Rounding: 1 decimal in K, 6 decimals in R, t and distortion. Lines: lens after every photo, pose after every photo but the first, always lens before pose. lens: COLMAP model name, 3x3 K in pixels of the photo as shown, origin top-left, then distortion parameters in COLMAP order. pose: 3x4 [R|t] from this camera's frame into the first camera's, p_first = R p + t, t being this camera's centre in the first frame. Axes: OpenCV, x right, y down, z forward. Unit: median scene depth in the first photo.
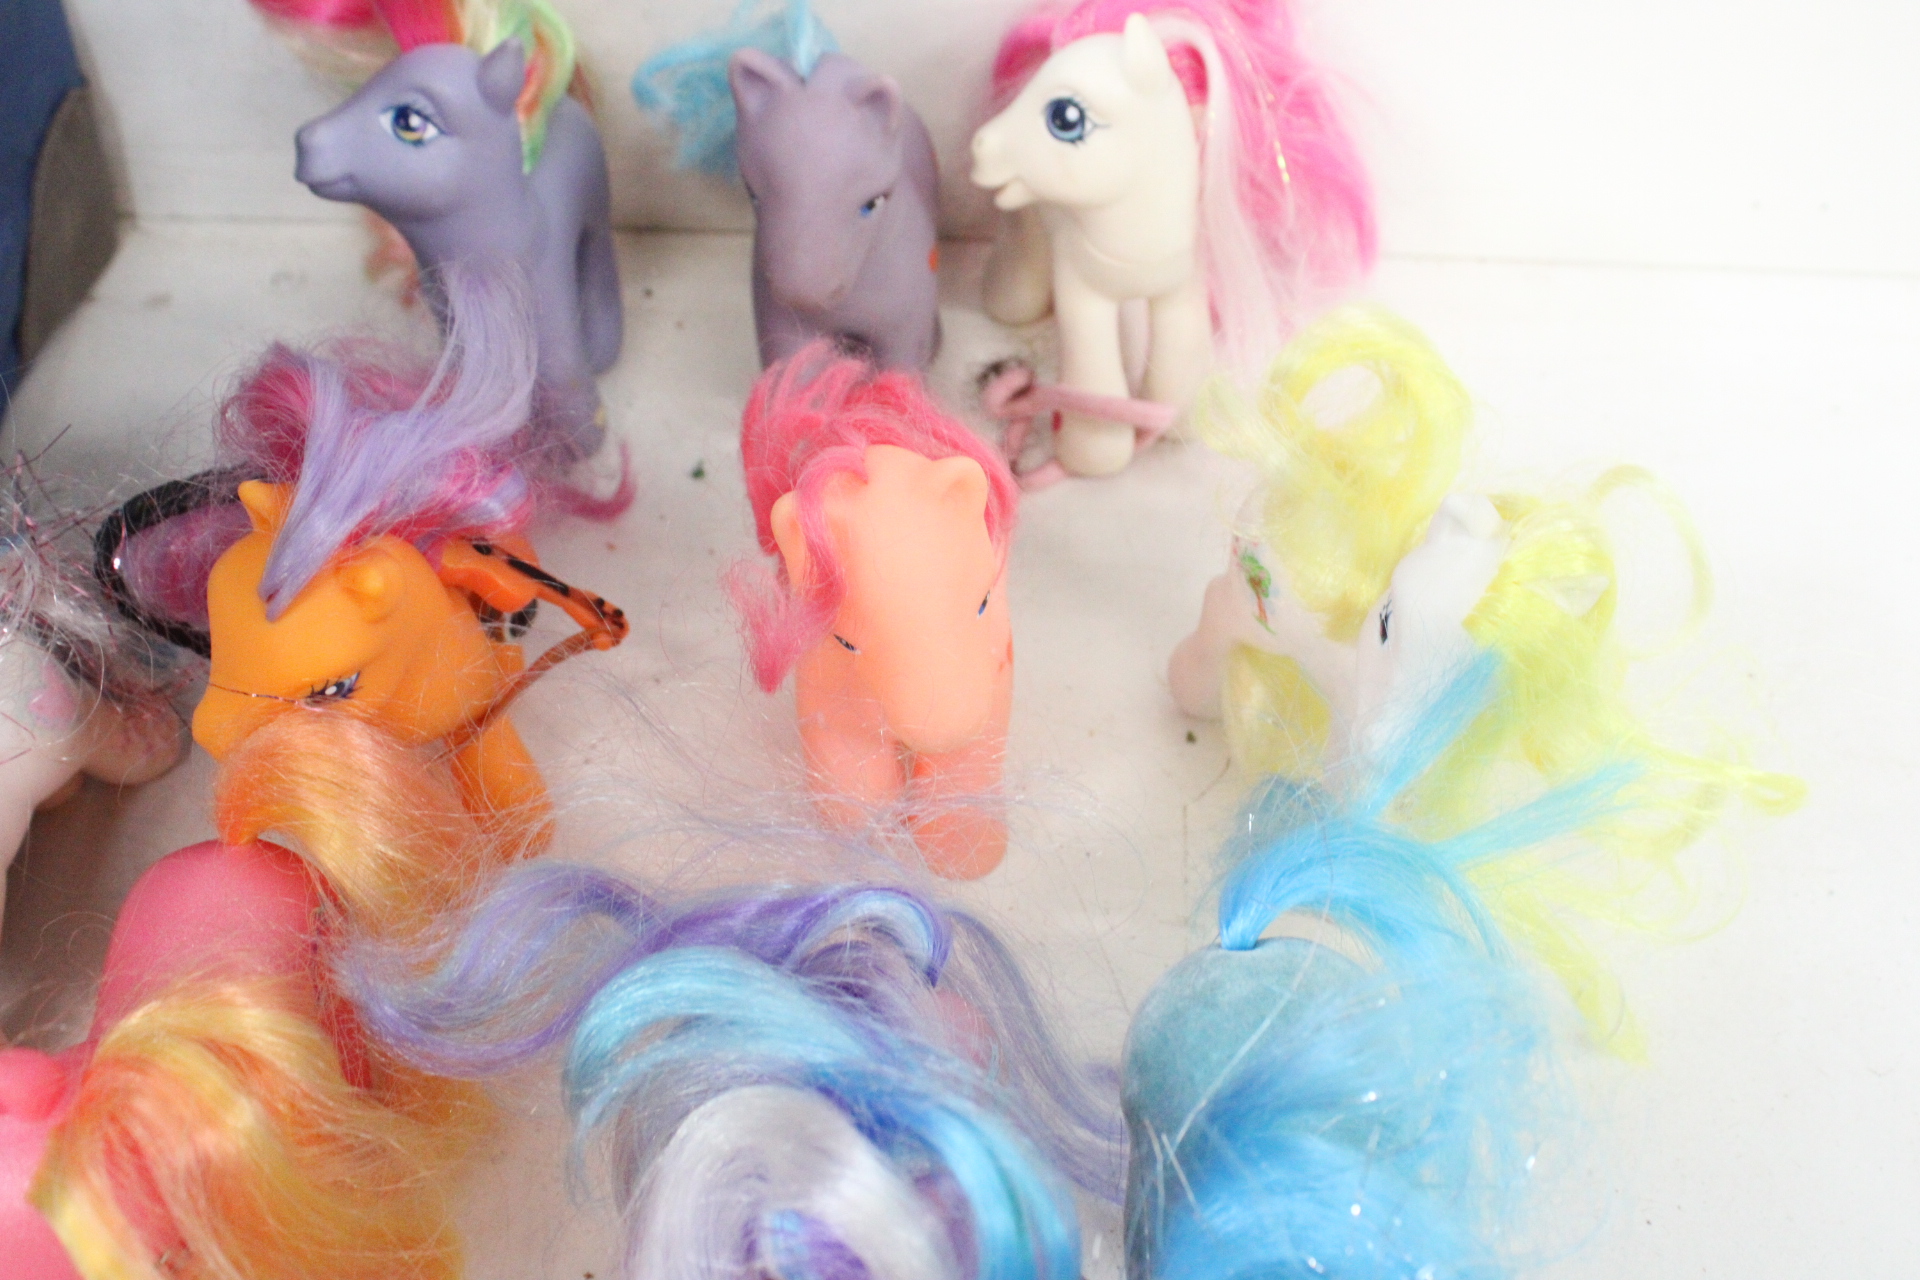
lens RADIAL K [[2198.7, 0, 966.4], [0, 2198.7, 638.6], [0, 0, 1]] dist [-0.061358, 0.000000]
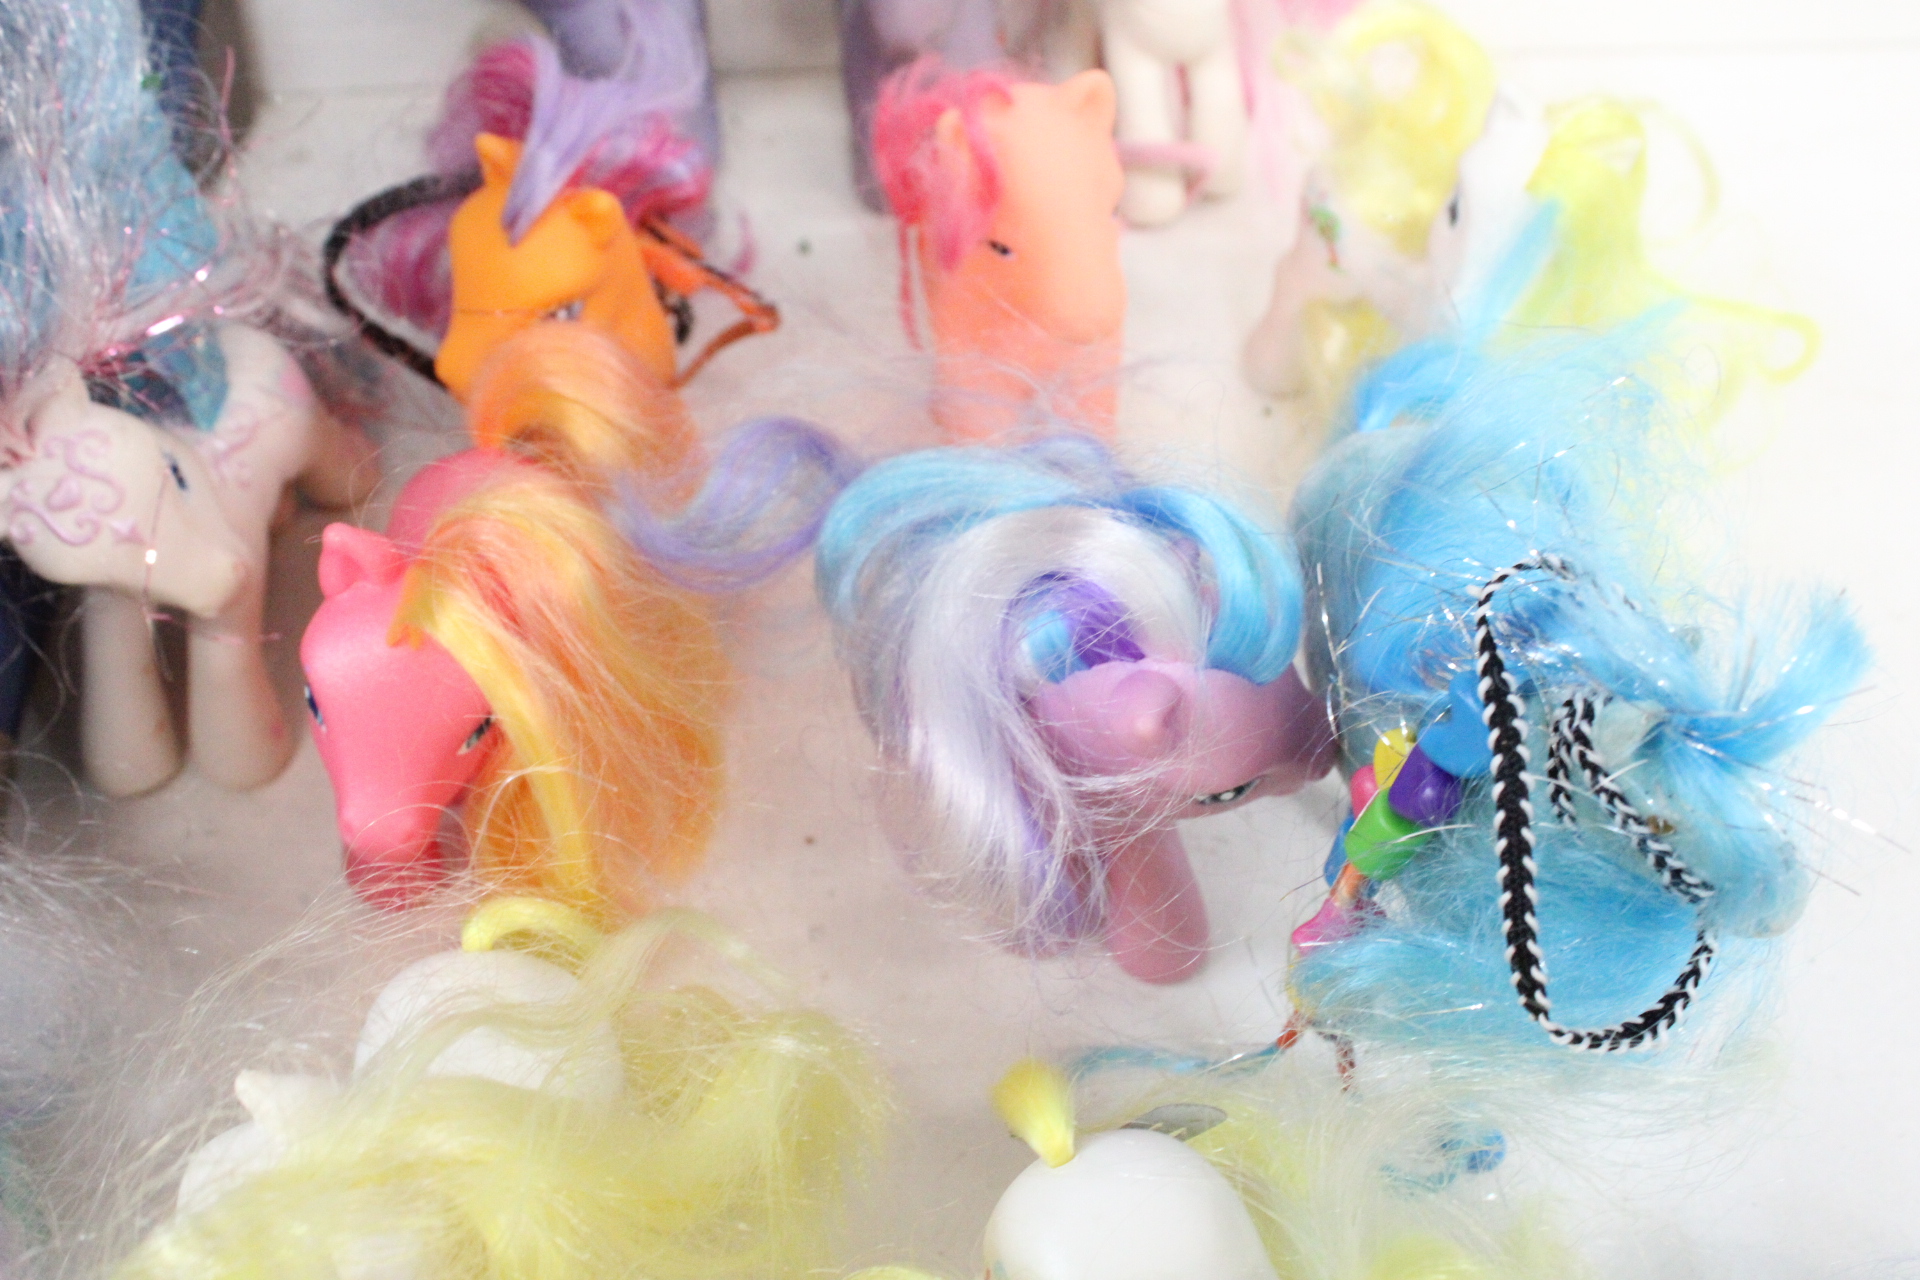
lens RADIAL K [[2121.0, 0, 940.9], [0, 2121.0, 657.5], [0, 0, 1]] dist [-0.059078, 0.000000]
pose [[0.996389, -0.080263, 0.027686, -0.114409], [0.081772, 0.994931, -0.058536, 0.237616], [-0.022847, 0.060588, 0.997901, -0.087643]]
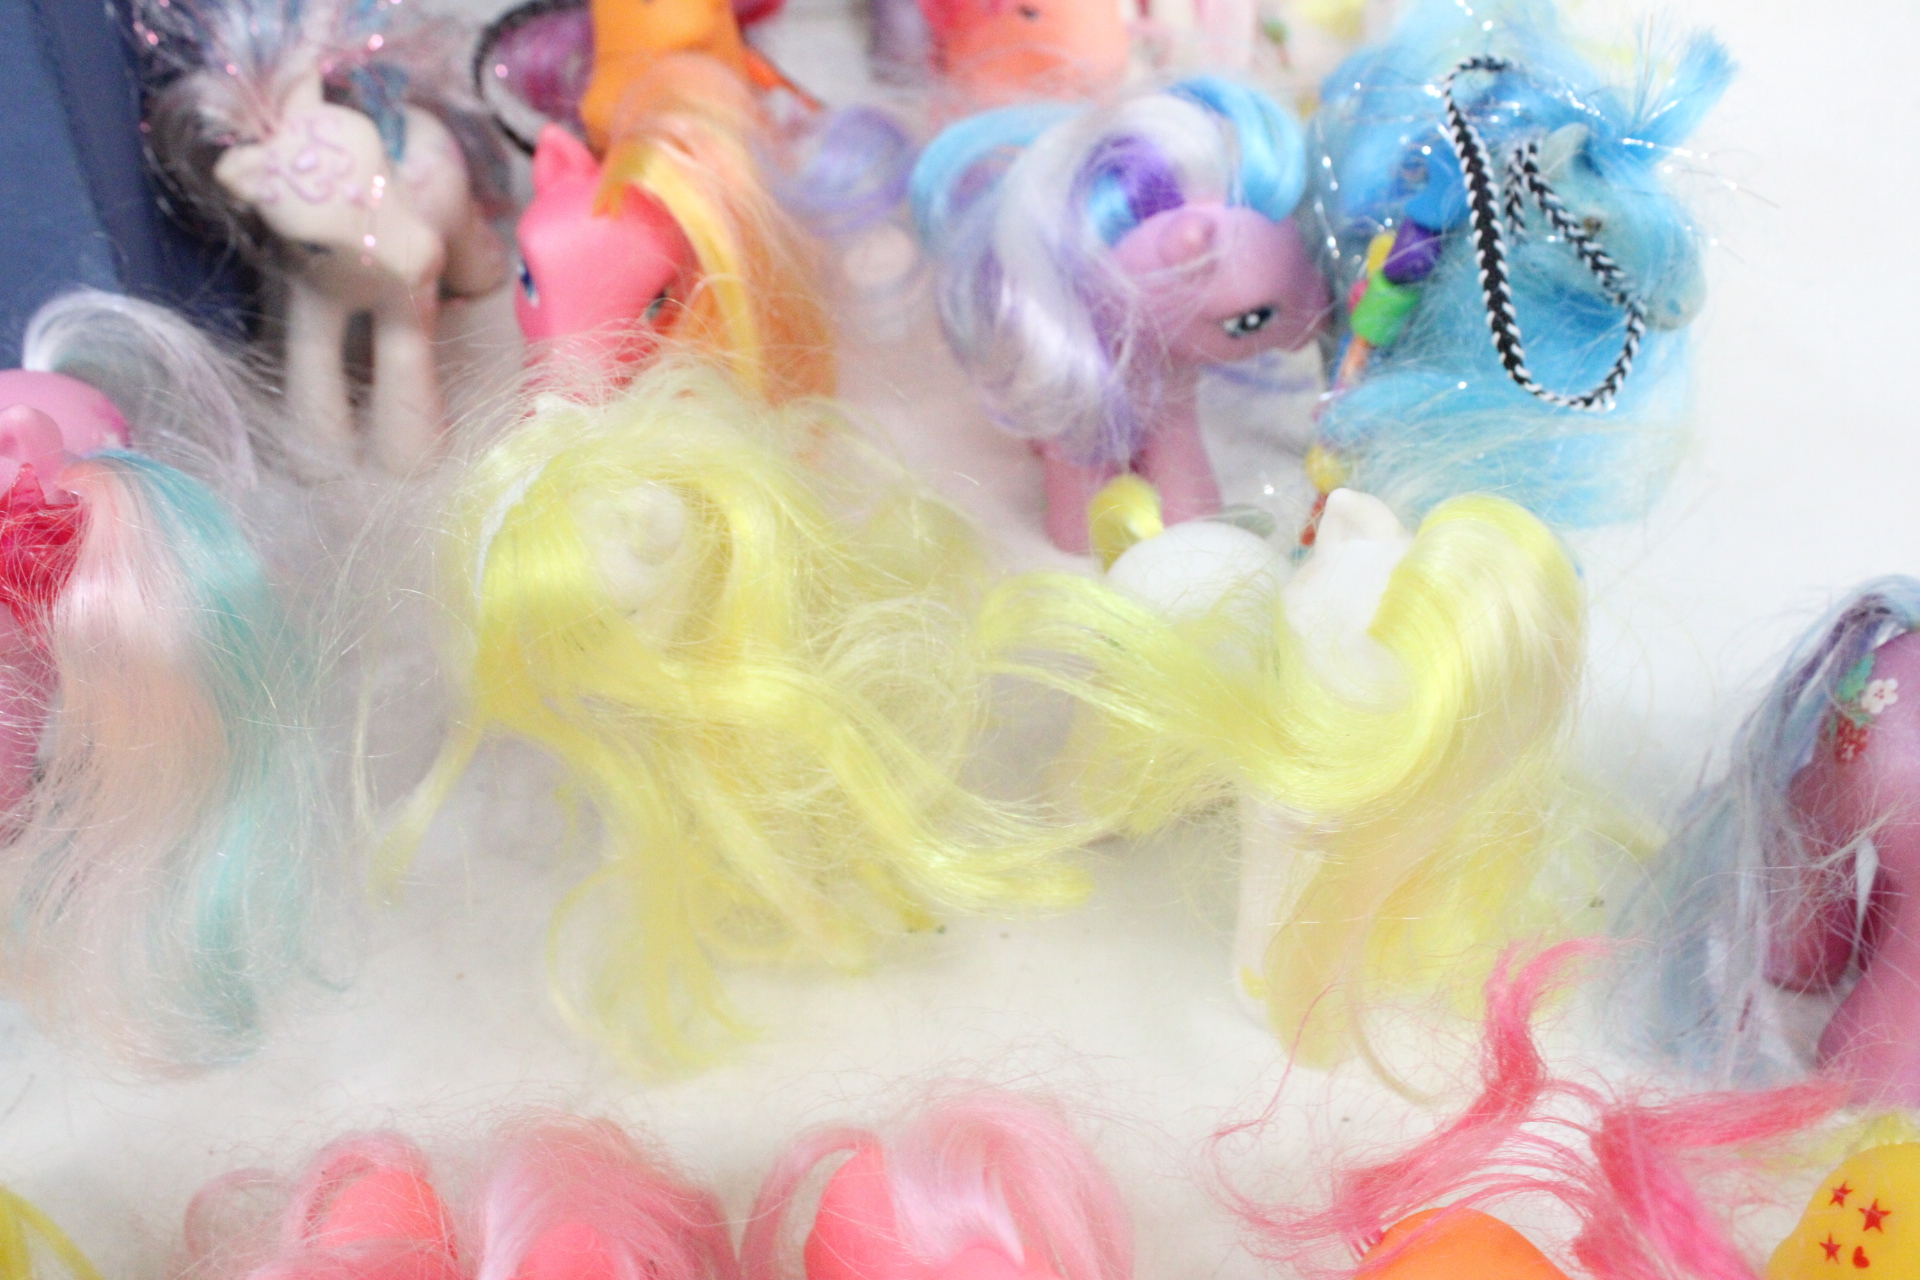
lens RADIAL K [[2052.1, 0, 945.9], [0, 2052.1, 644.1], [0, 0, 1]] dist [-0.056259, 0.000000]
pose [[0.989854, -0.113286, 0.085764, -0.233034], [0.126754, 0.976785, -0.172700, 0.542201], [-0.064209, 0.181819, 0.981234, -0.215512]]
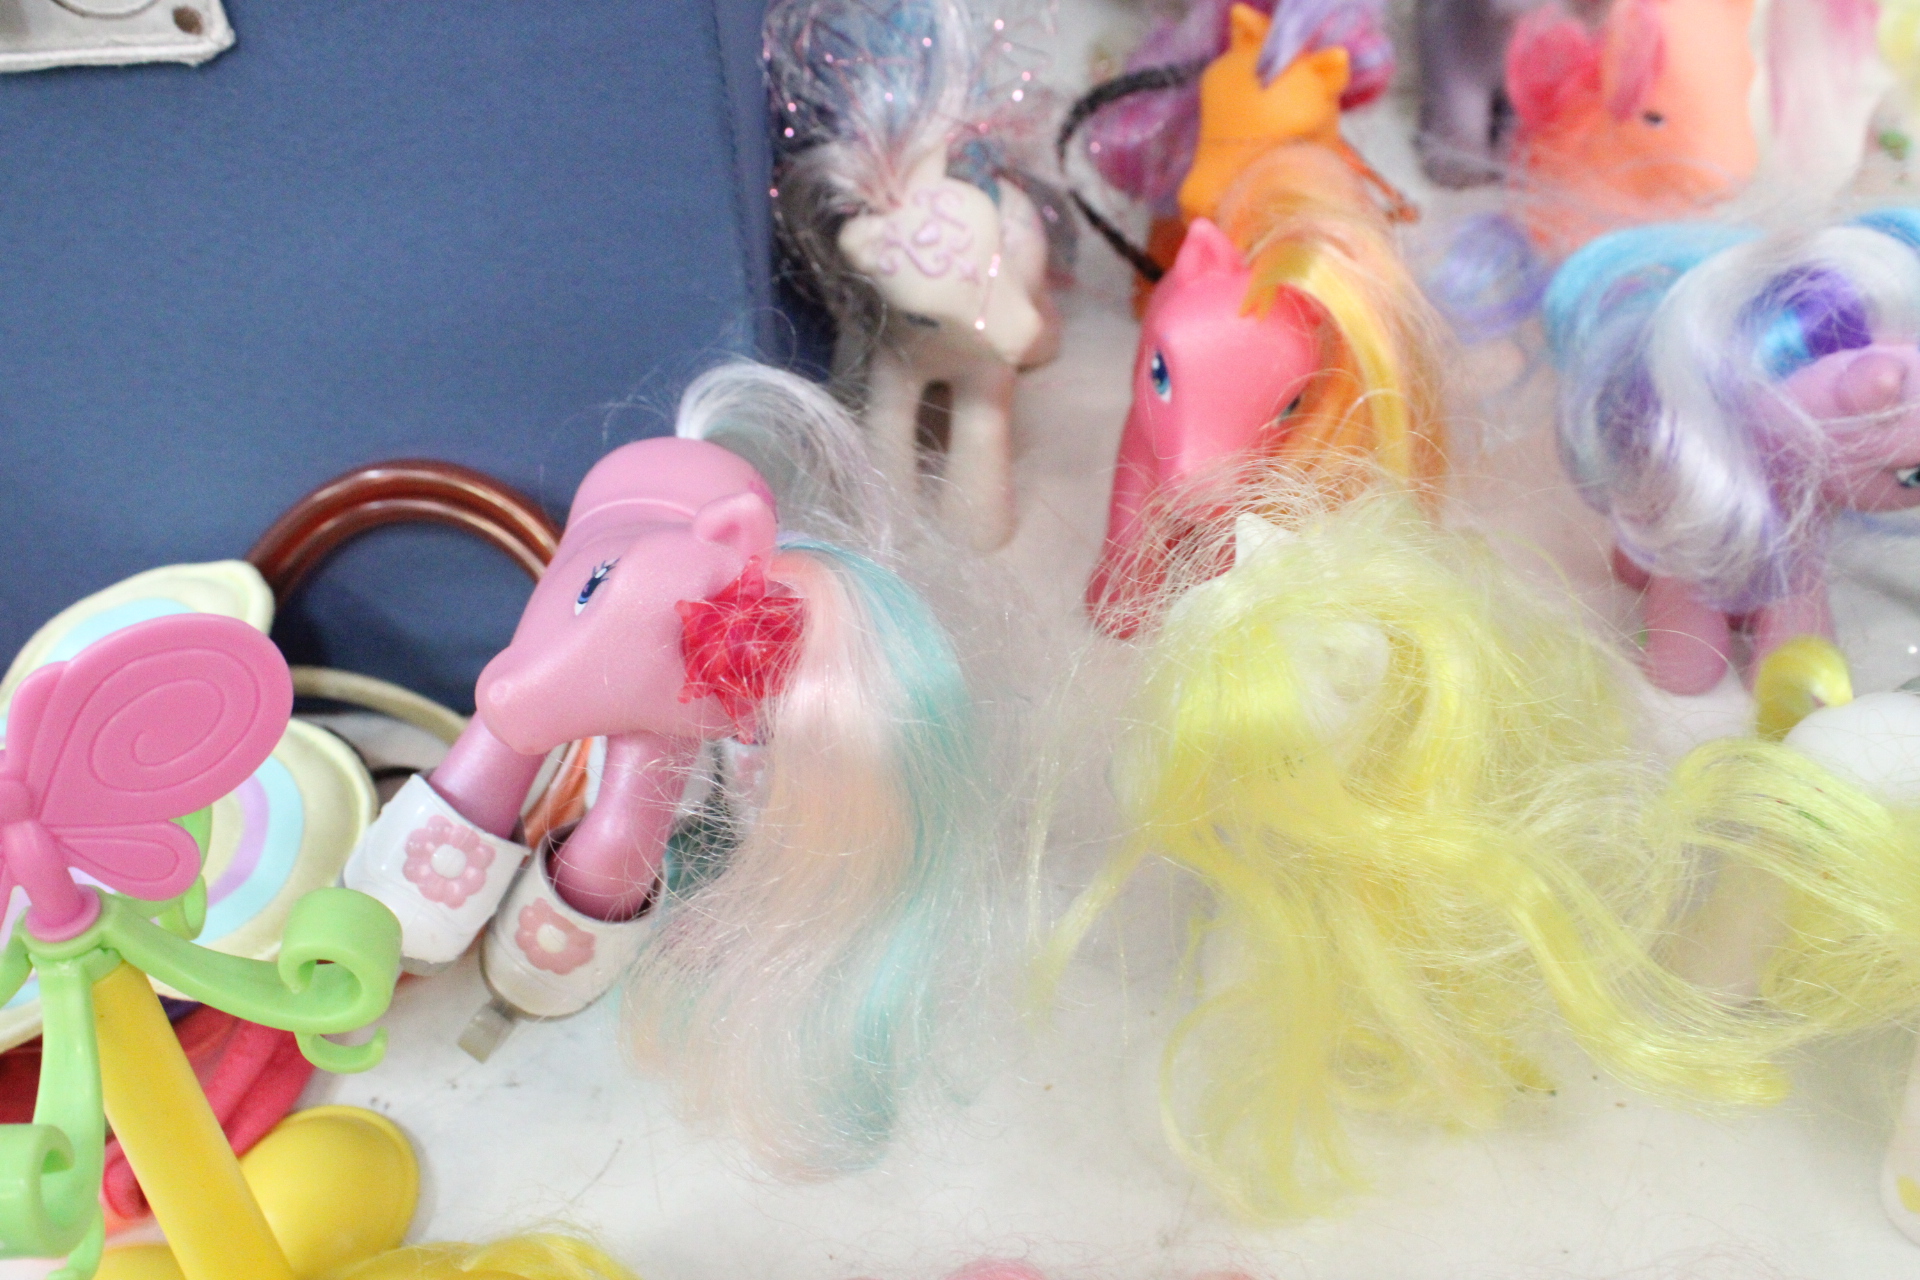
lens RADIAL K [[2052.1, 0, 955.5], [0, 2052.1, 652.5], [0, 0, 1]] dist [-0.056259, 0.000000]
pose [[0.997666, -0.027330, -0.062578, -0.361384], [0.014454, 0.980170, -0.197631, 0.493914], [0.066738, 0.196265, 0.978277, -0.190982]]
